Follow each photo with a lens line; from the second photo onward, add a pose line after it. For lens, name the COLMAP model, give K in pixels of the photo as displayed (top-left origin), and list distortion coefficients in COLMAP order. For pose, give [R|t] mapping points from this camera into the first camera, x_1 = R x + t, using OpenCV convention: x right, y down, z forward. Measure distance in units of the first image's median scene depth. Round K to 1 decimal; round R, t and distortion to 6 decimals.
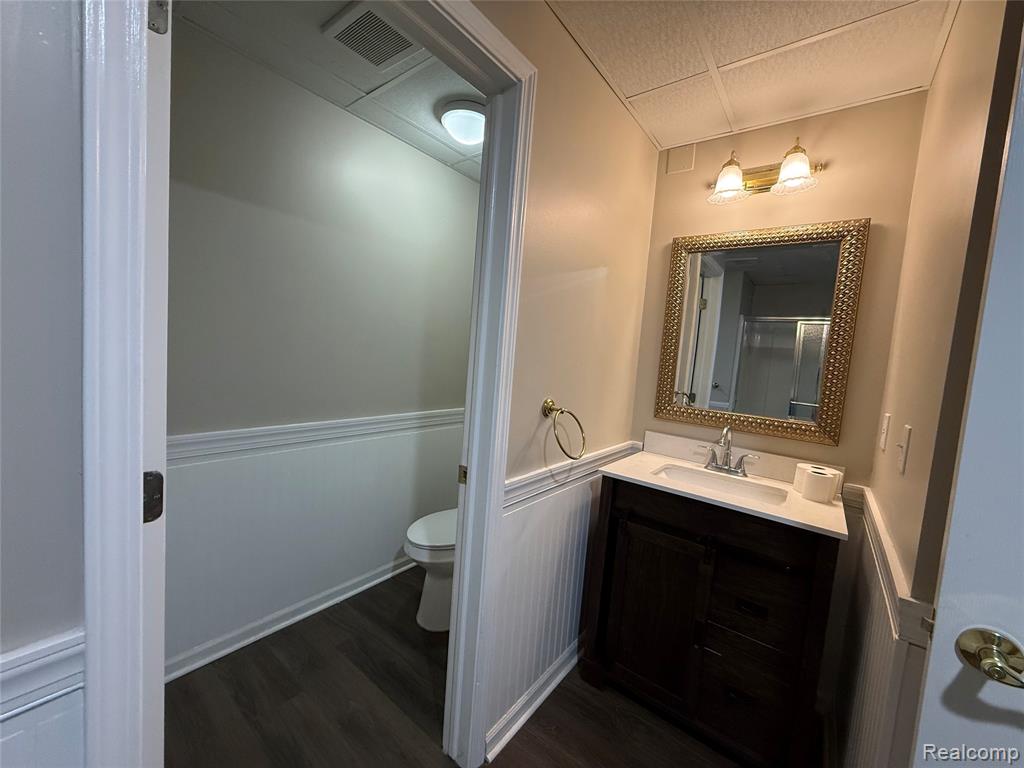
lens RADIAL K [[407.9, 0, 513.9], [0, 407.9, 384.5], [0, 0, 1]] dist [-0.000116, 0.000243]
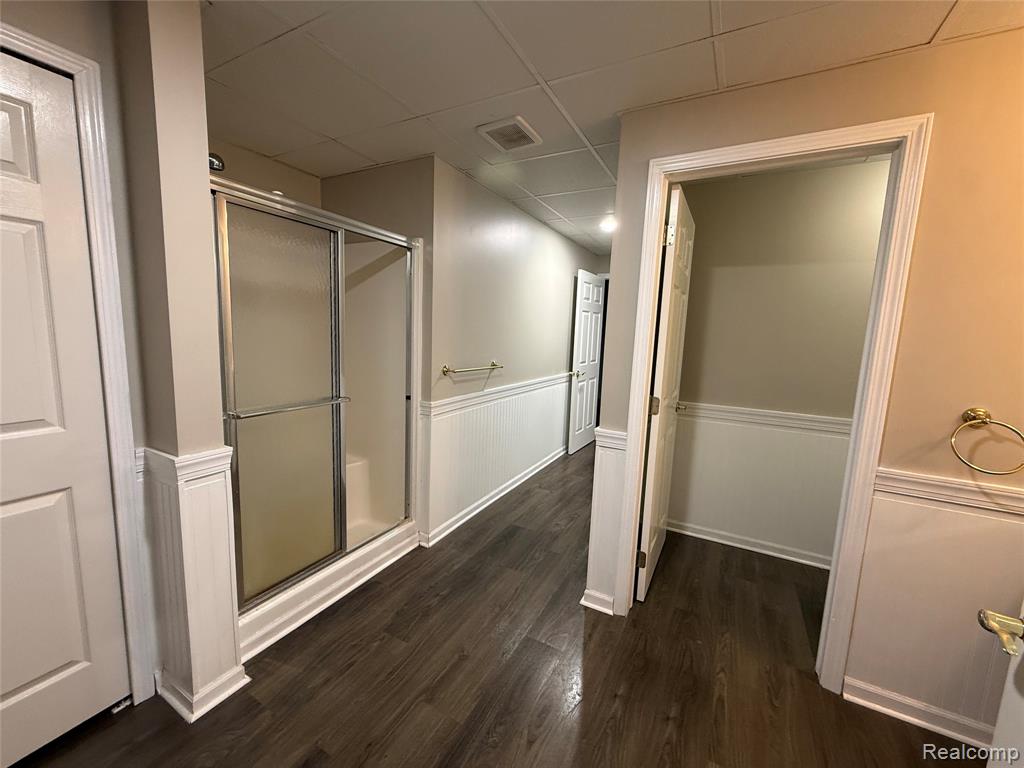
lens RADIAL K [[407.9, 0, 510.7], [0, 407.9, 384.9], [0, 0, 1]] dist [-0.000116, 0.000243]
pose [[0.166265, 0.059836, -0.984264, 0.844796], [-0.101779, 0.993867, 0.043227, 0.050407], [0.980815, 0.092990, 0.171335, -0.240410]]
